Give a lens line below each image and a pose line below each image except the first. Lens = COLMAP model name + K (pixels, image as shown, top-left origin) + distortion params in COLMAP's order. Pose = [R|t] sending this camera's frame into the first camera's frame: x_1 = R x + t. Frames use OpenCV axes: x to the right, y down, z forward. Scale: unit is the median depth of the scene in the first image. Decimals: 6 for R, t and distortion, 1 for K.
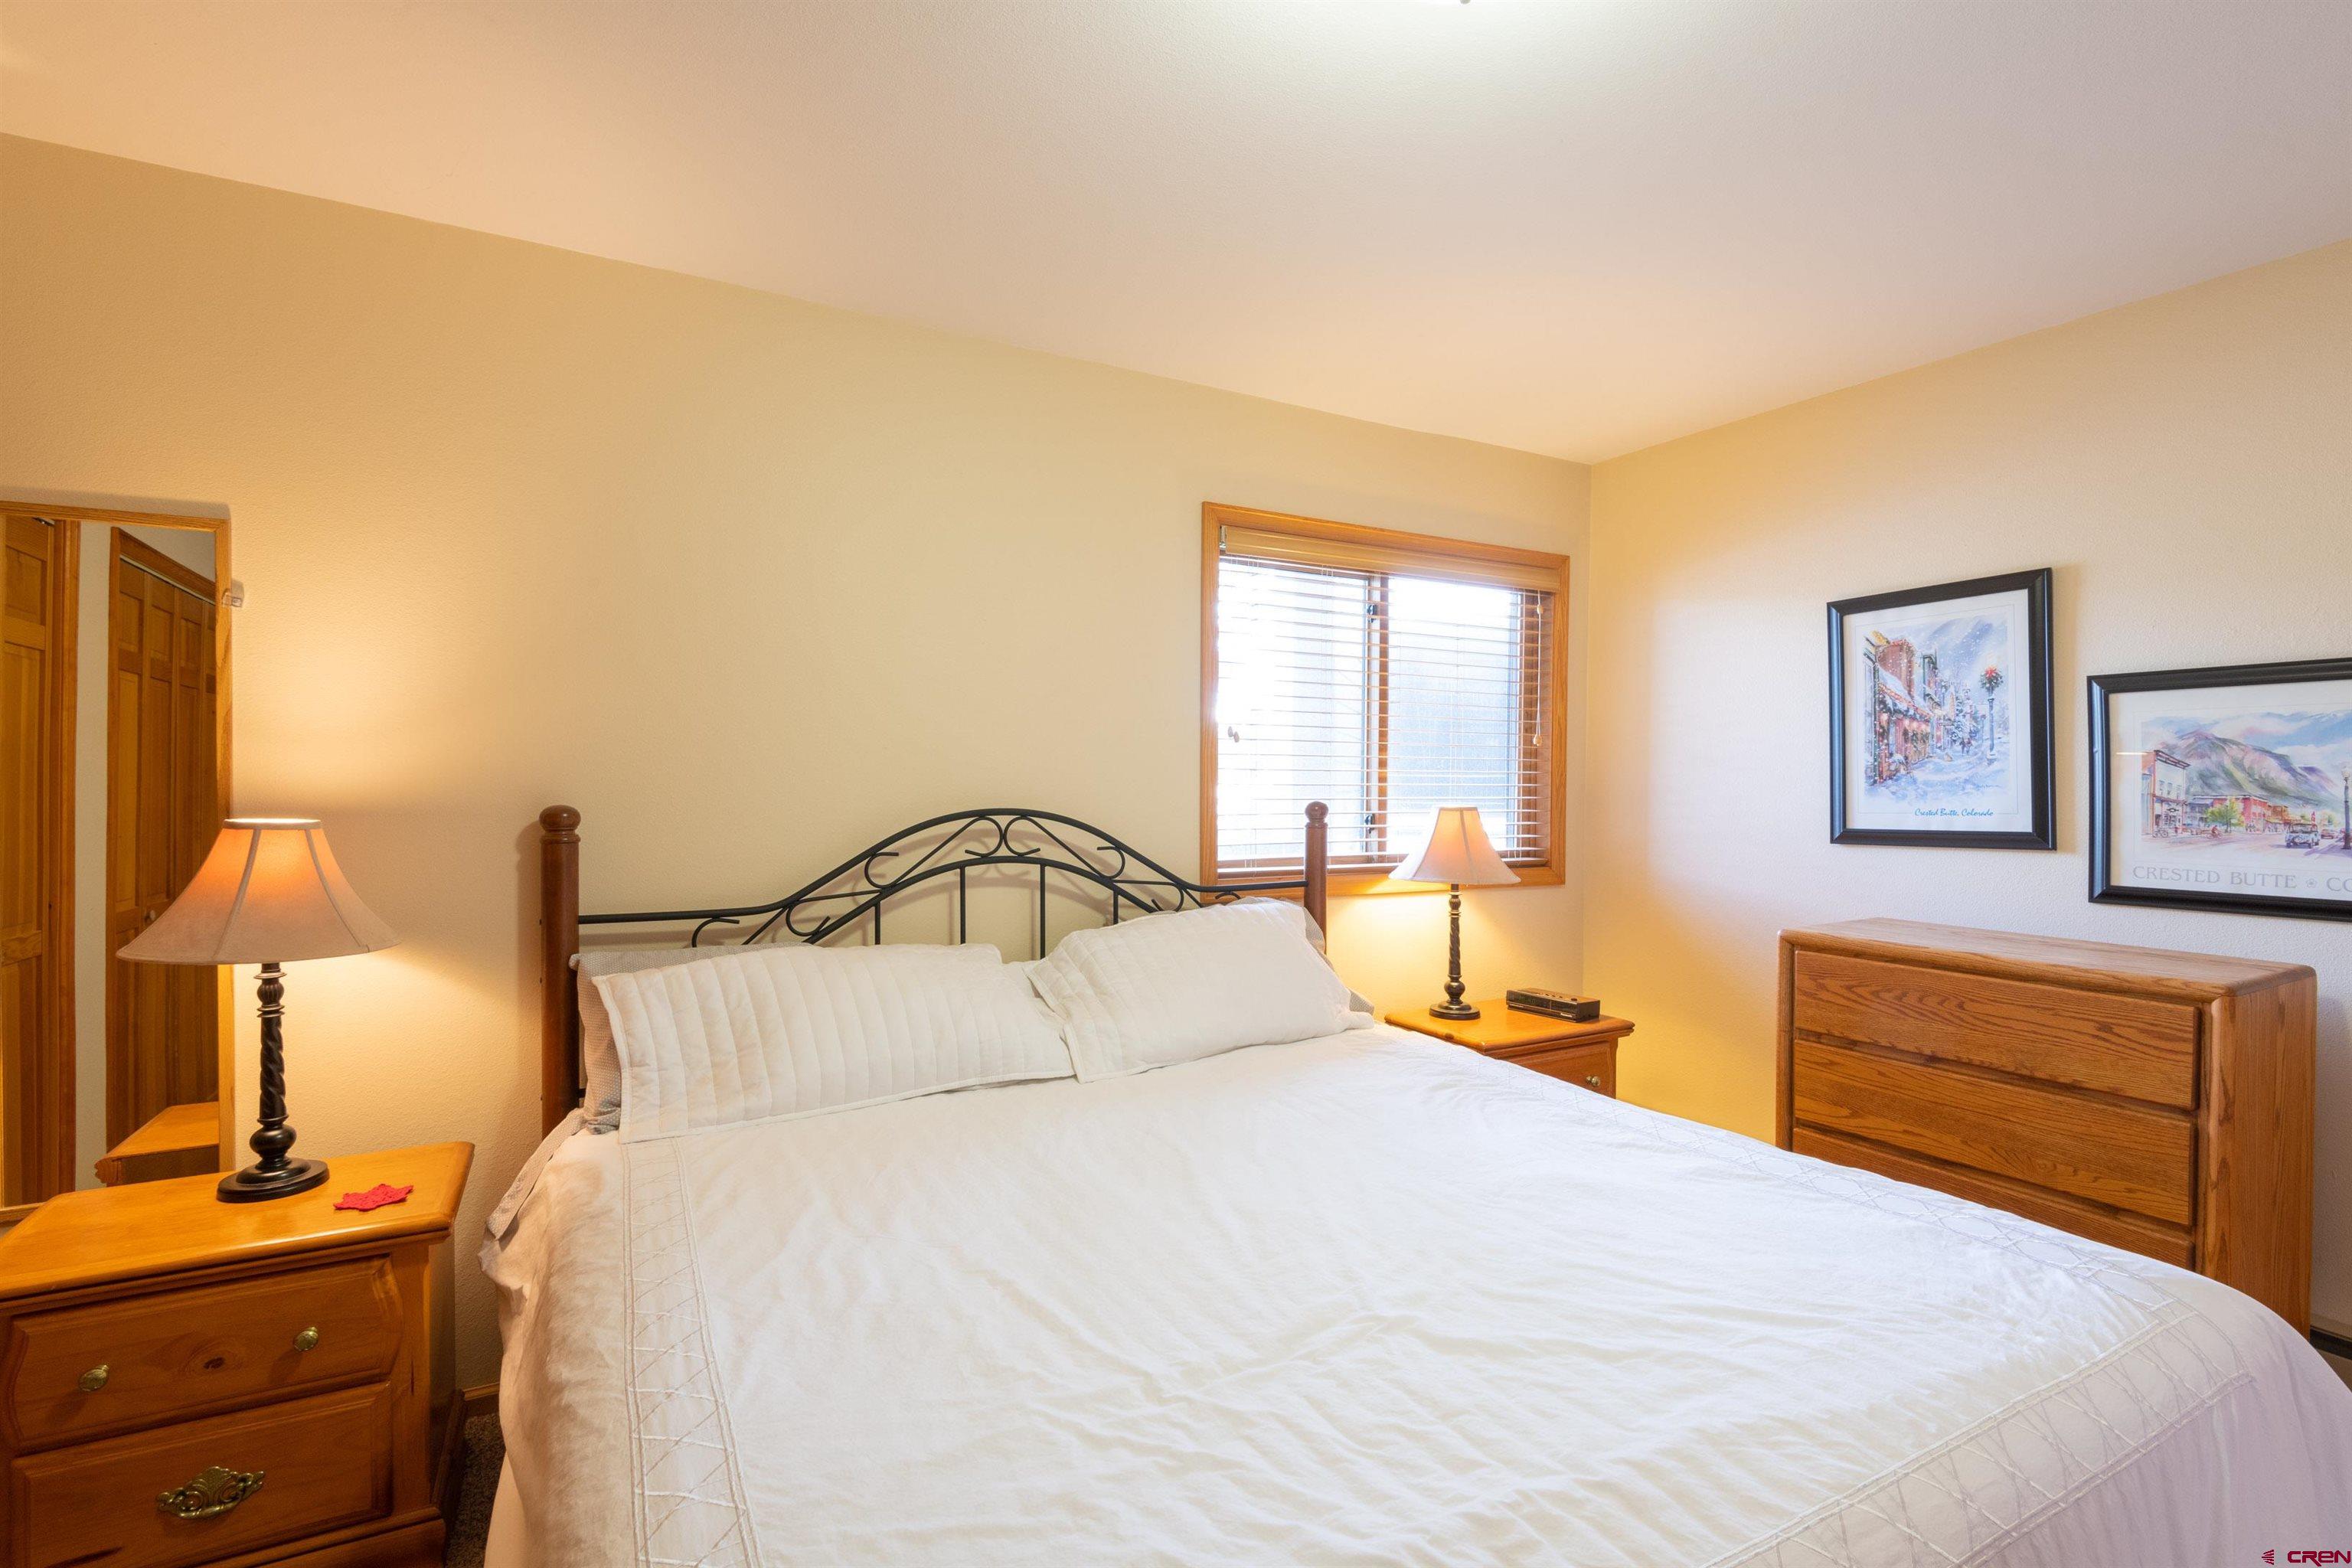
lens RADIAL K [[1110.4, 0, 1186.5], [0, 1110.4, 792.1], [0, 0, 1]] dist [0.022426, -0.018286]
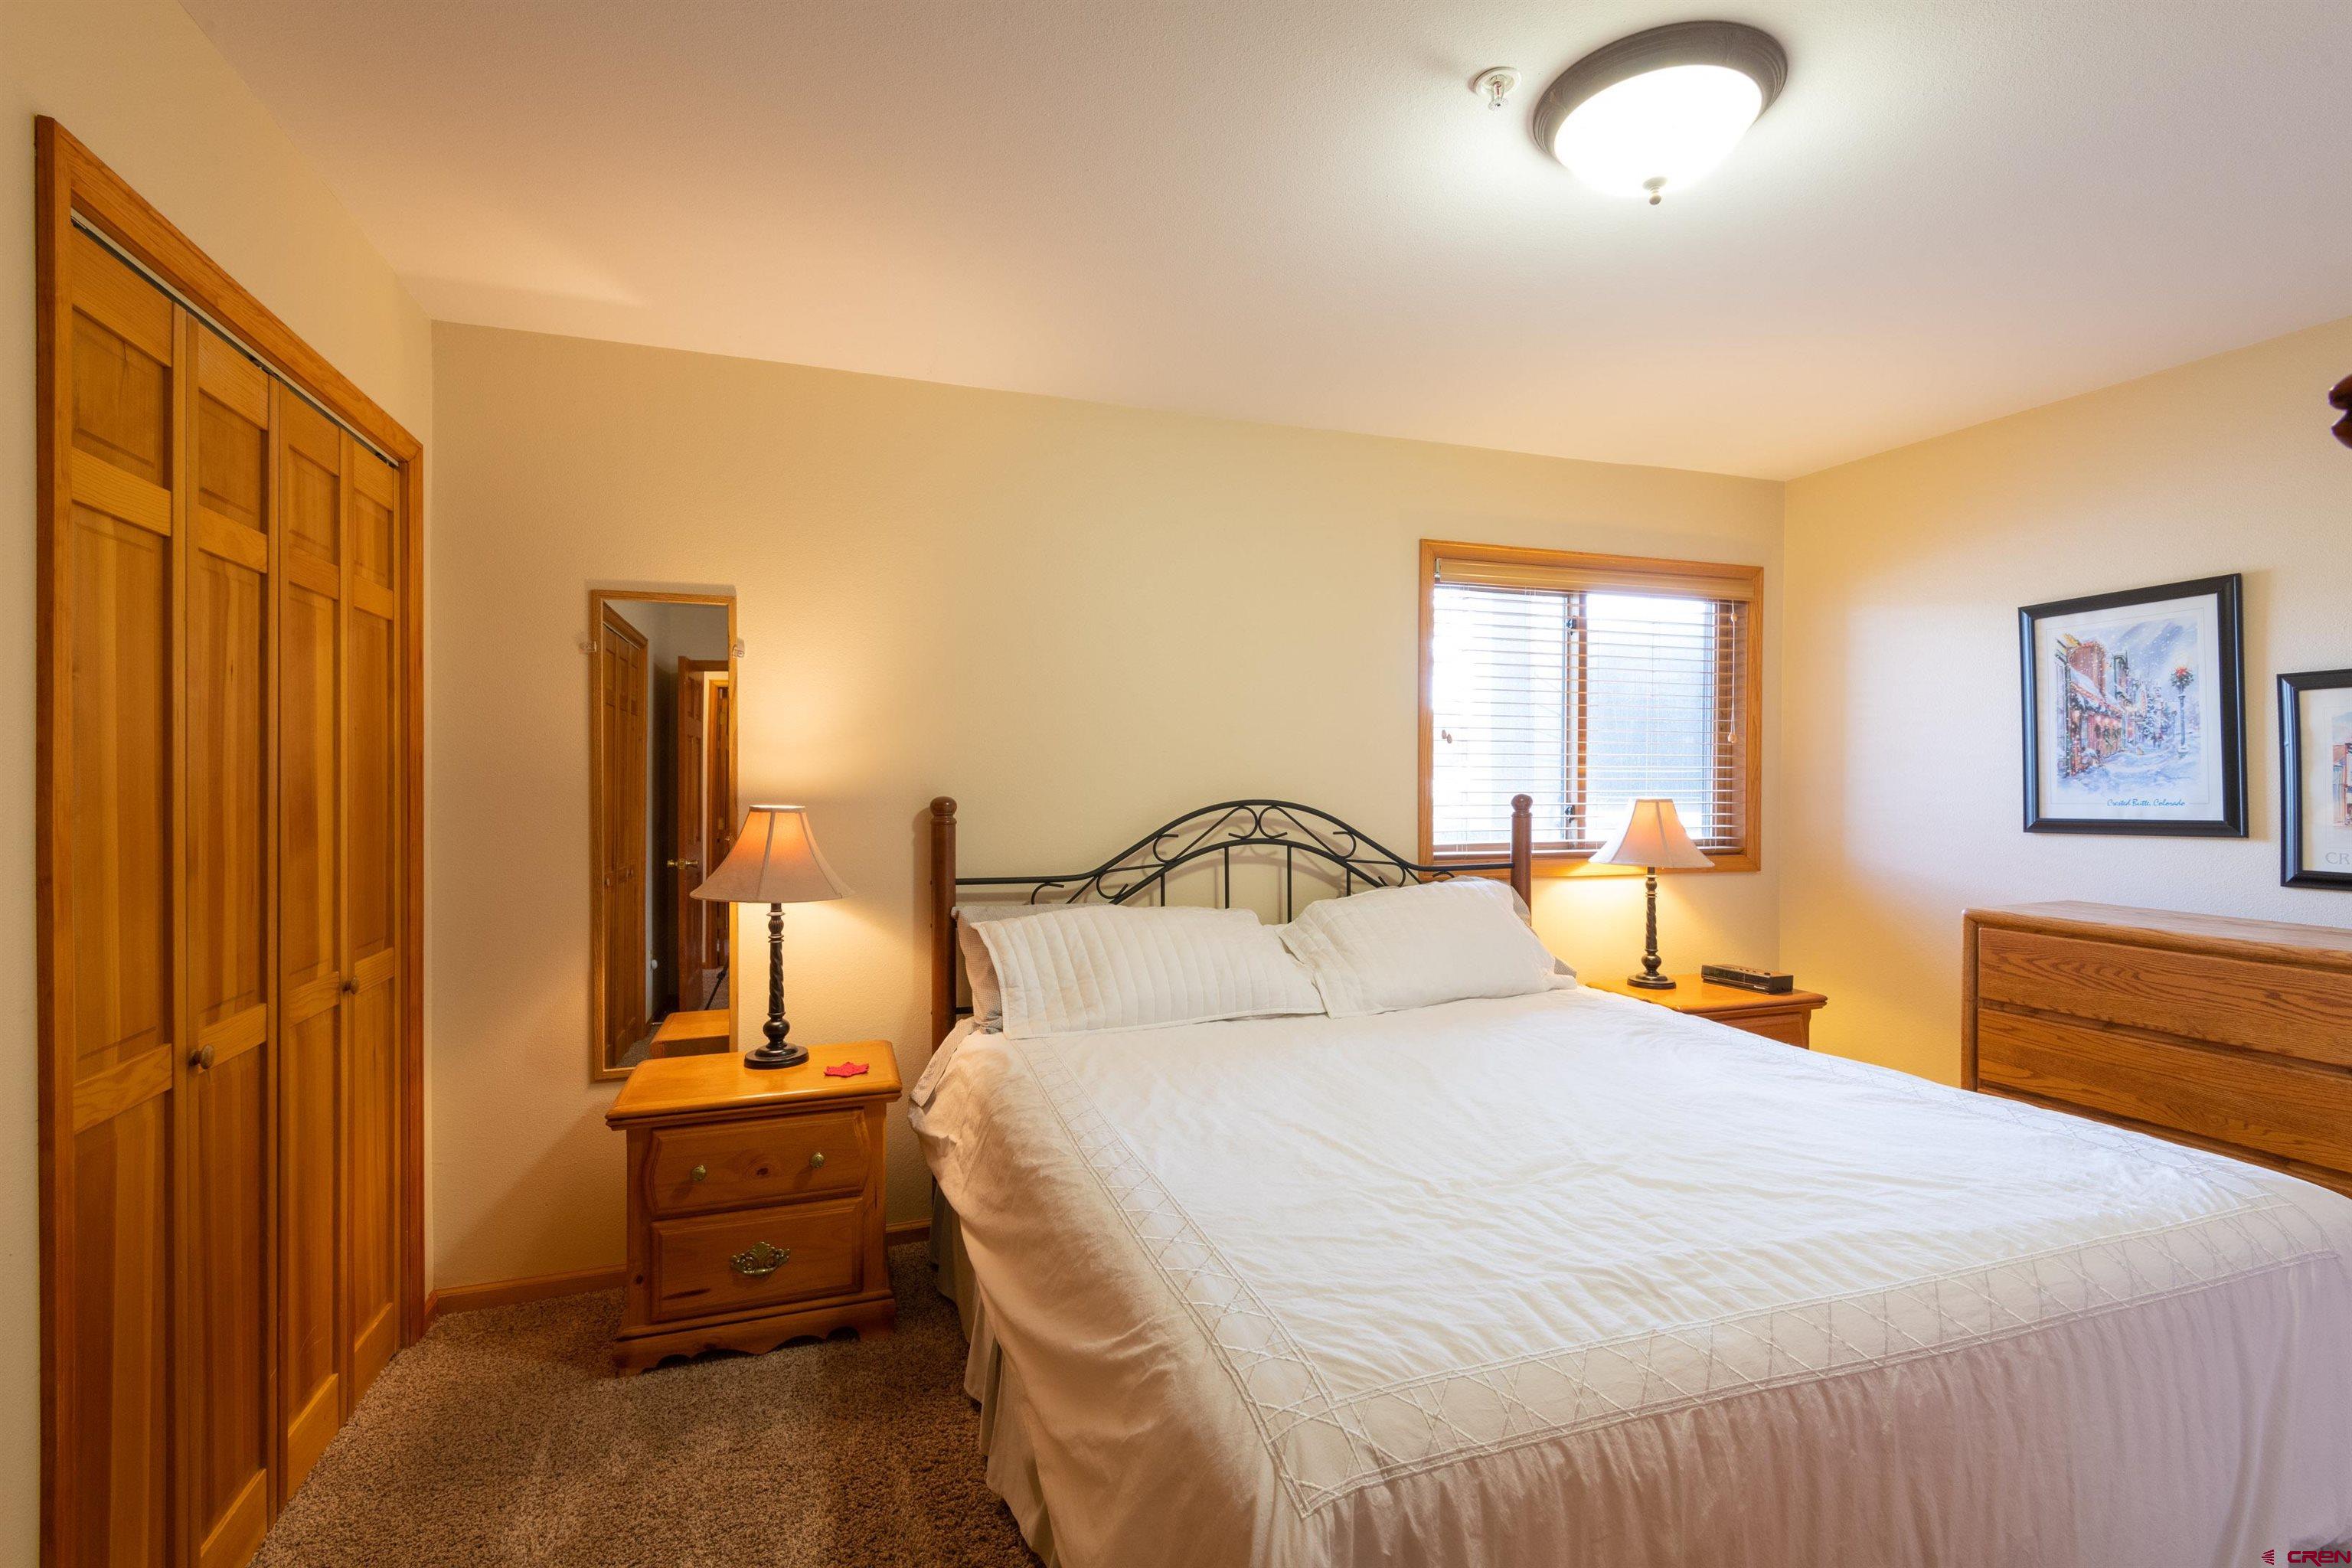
lens RADIAL K [[1083.6, 0, 1171.1], [0, 1083.6, 783.7], [0, 0, 1]] dist [0.022355, -0.018335]
pose [[0.983852, -0.003454, -0.178949, -0.044980], [0.002509, 0.999982, -0.005503, 0.003561], [0.178965, 0.004966, 0.983843, -0.195677]]
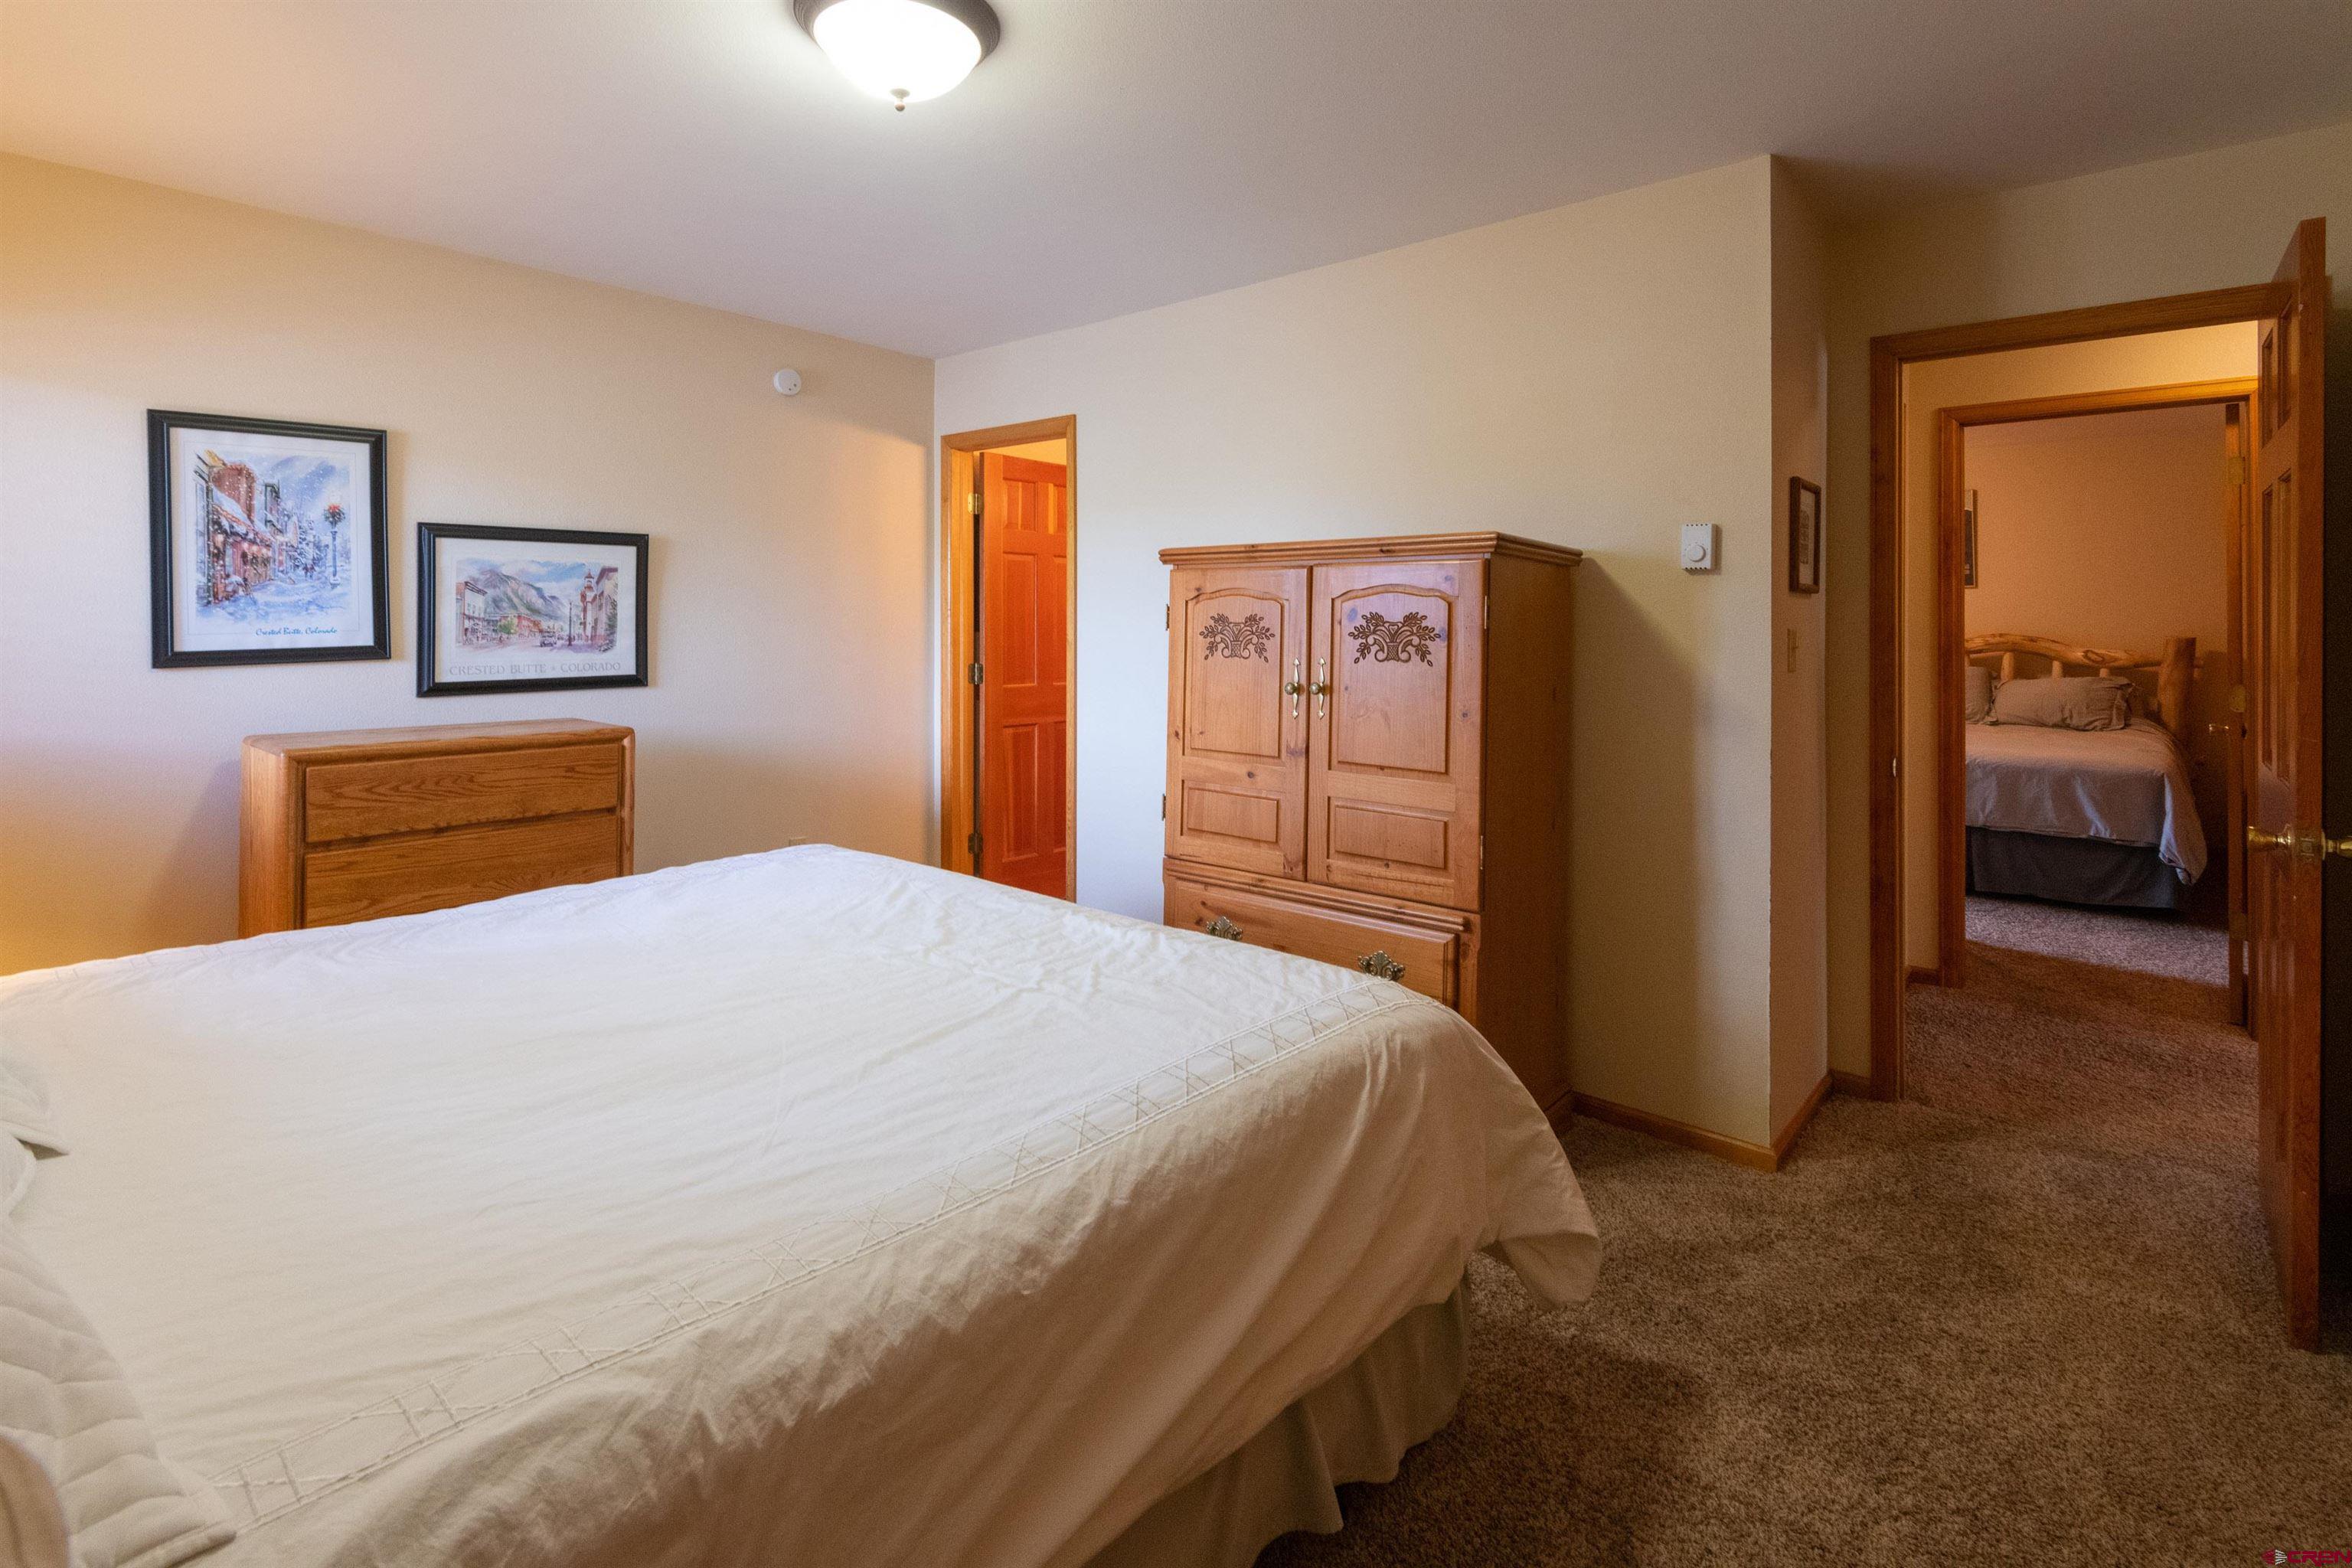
lens RADIAL K [[1112.7, 0, 1211.9], [0, 1112.7, 613.8], [0, 0, 1]] dist [-0.001730, -0.000461]
pose [[-0.357629, -0.004244, 0.933854, -0.663619], [0.003114, 0.999979, 0.005737, -0.002288], [-0.933859, 0.004960, -0.357608, 0.556146]]
